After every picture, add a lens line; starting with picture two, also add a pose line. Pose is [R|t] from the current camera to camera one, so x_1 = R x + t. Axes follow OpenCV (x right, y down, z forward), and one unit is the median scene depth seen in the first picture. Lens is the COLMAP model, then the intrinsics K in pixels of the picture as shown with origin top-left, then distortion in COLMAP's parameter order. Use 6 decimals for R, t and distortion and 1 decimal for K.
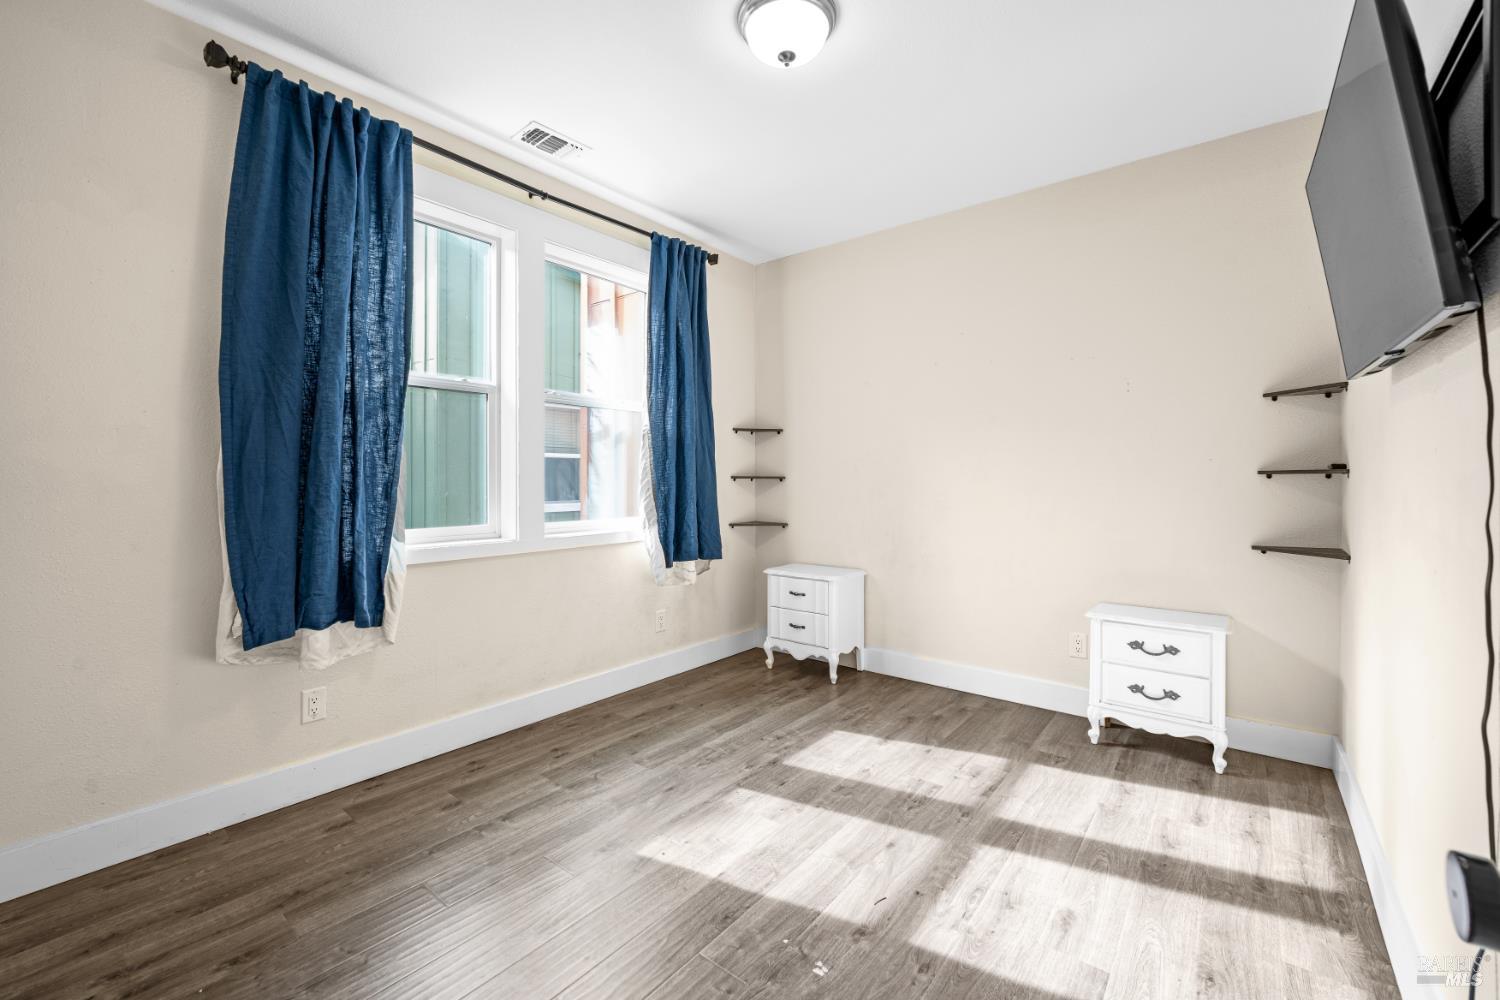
lens RADIAL K [[619.4, 0, 740.7], [0, 619.4, 481.9], [0, 0, 1]] dist [-0.000619, -0.000093]
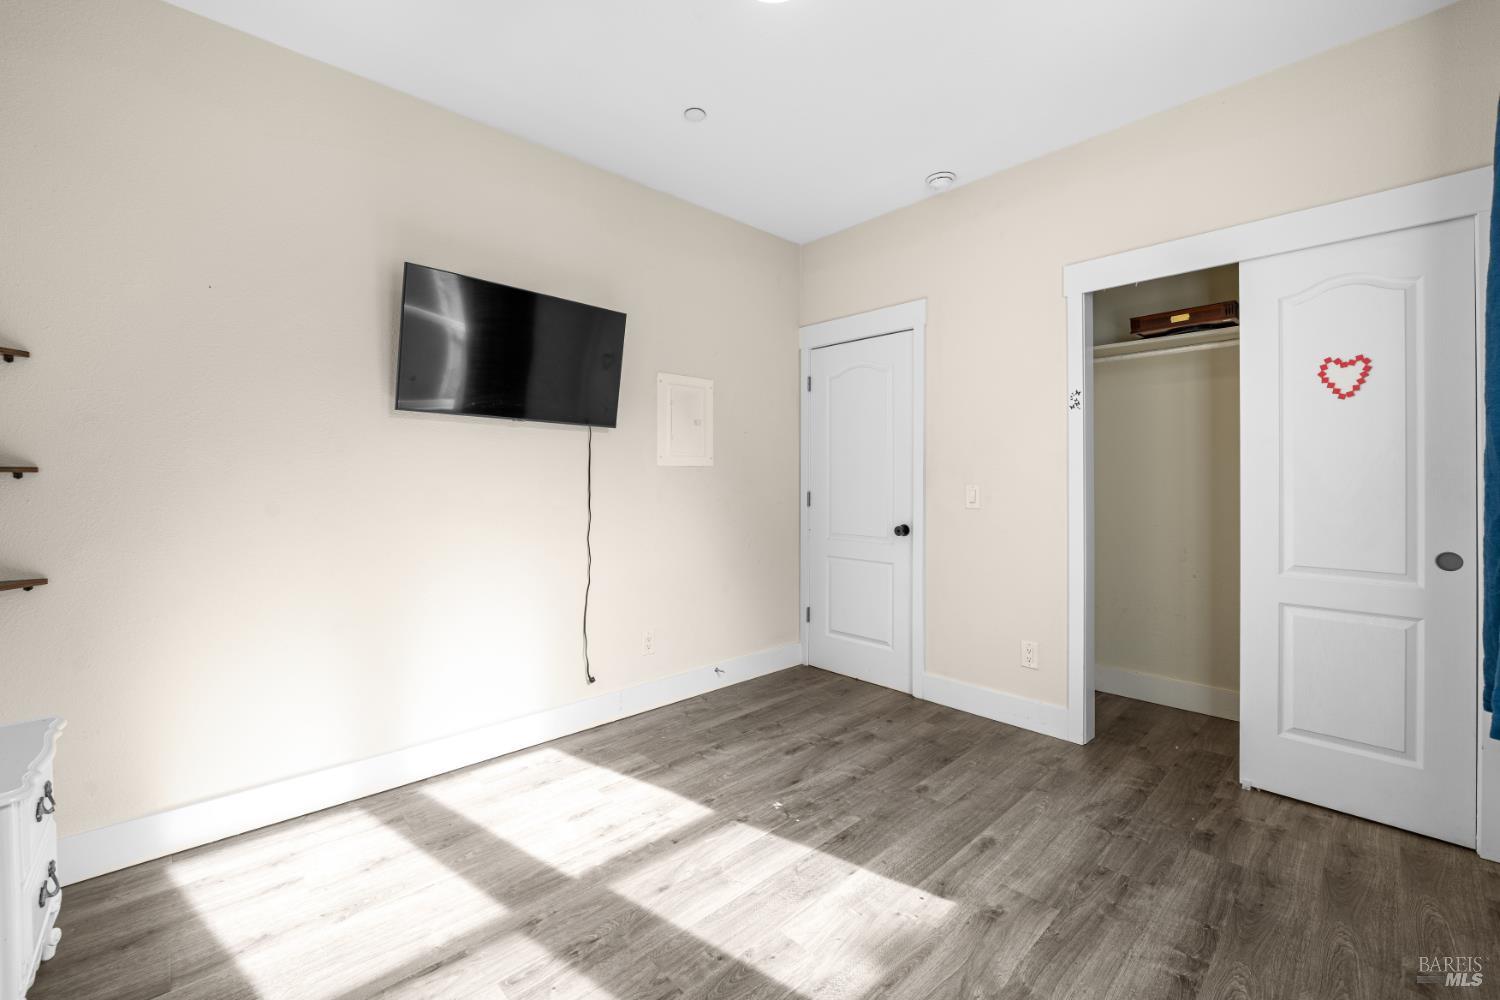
lens RADIAL K [[619.4, 0, 740.7], [0, 619.4, 481.9], [0, 0, 1]] dist [-0.000619, -0.000093]
pose [[-0.990822, 0.000874, 0.135172, 0.011242], [0.001235, 0.999996, 0.002586, -0.003485], [-0.135169, 0.002729, -0.990819, 2.123397]]
